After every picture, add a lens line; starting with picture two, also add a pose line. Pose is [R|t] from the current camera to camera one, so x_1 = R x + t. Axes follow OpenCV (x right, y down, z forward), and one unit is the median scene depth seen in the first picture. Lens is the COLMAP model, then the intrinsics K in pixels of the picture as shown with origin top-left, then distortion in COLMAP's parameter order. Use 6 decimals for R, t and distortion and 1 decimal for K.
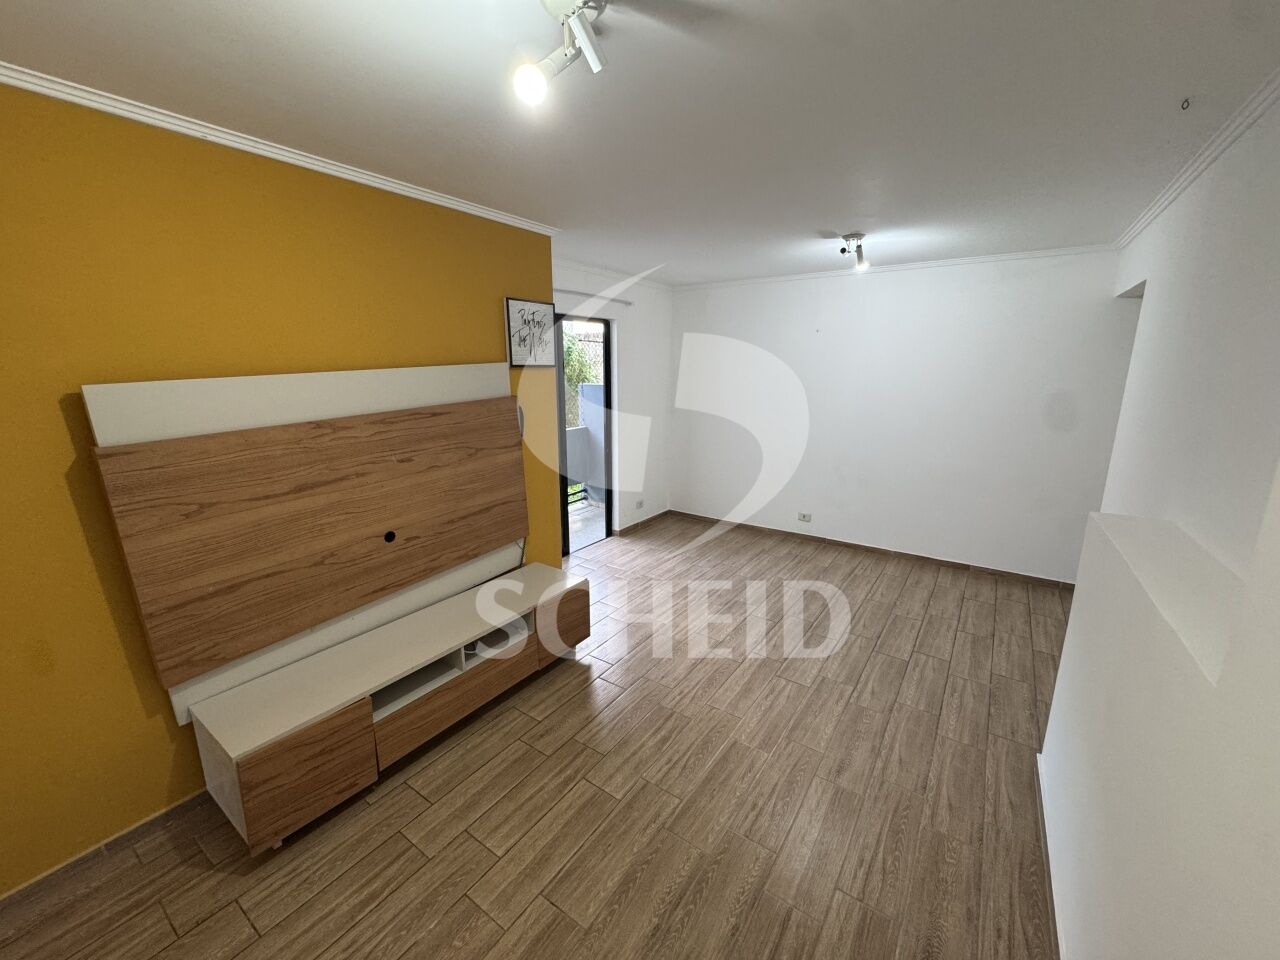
lens RADIAL K [[511.1, 0, 639.9], [0, 511.1, 478.9], [0, 0, 1]] dist [-0.003226, 0.000018]
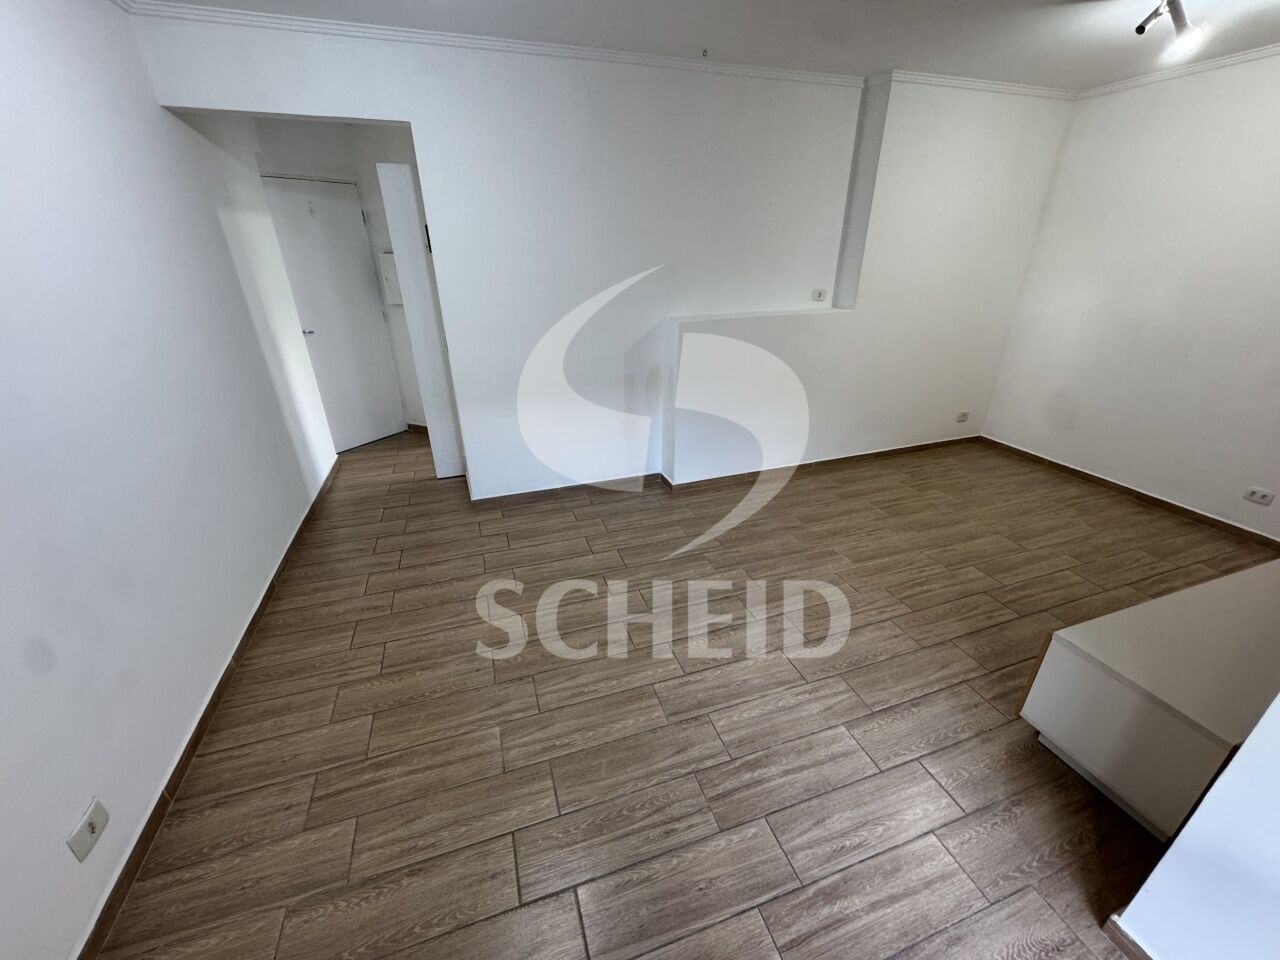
lens RADIAL K [[511.1, 0, 638.8], [0, 511.1, 478.0], [0, 0, 1]] dist [-0.003226, 0.000018]
pose [[-0.806071, -0.240290, 0.540843, -0.002783], [0.135606, 0.814560, 0.564006, -0.381313], [-0.576074, 0.527971, -0.624008, 1.931017]]
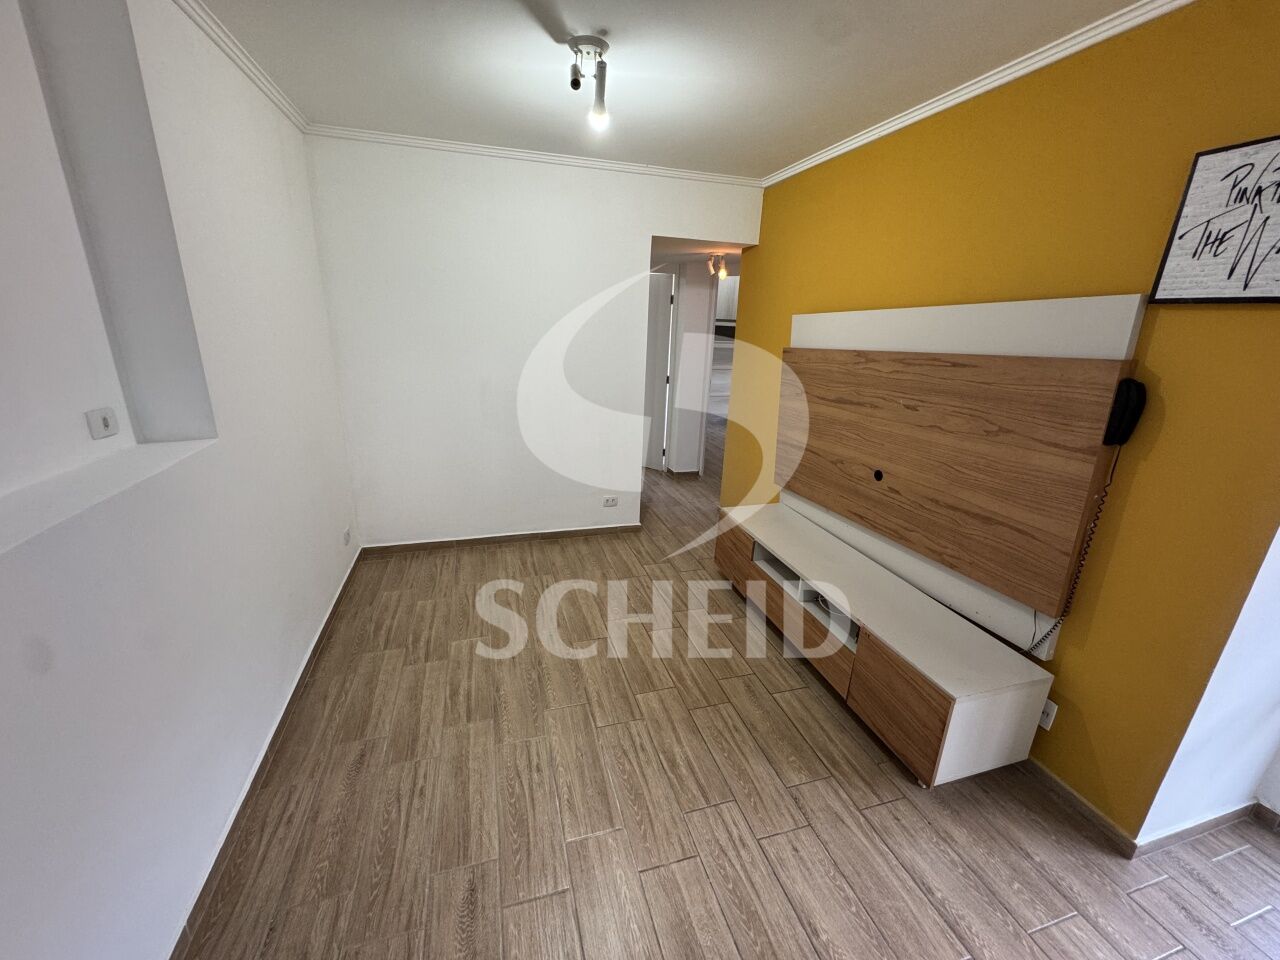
lens RADIAL K [[511.1, 0, 639.5], [0, 511.1, 479.5], [0, 0, 1]] dist [-0.003226, 0.000018]
pose [[-0.621358, 0.215831, -0.753214, 0.597536], [-0.205532, 0.882751, 0.422501, -0.219879], [0.756089, 0.417334, -0.504144, 1.189616]]
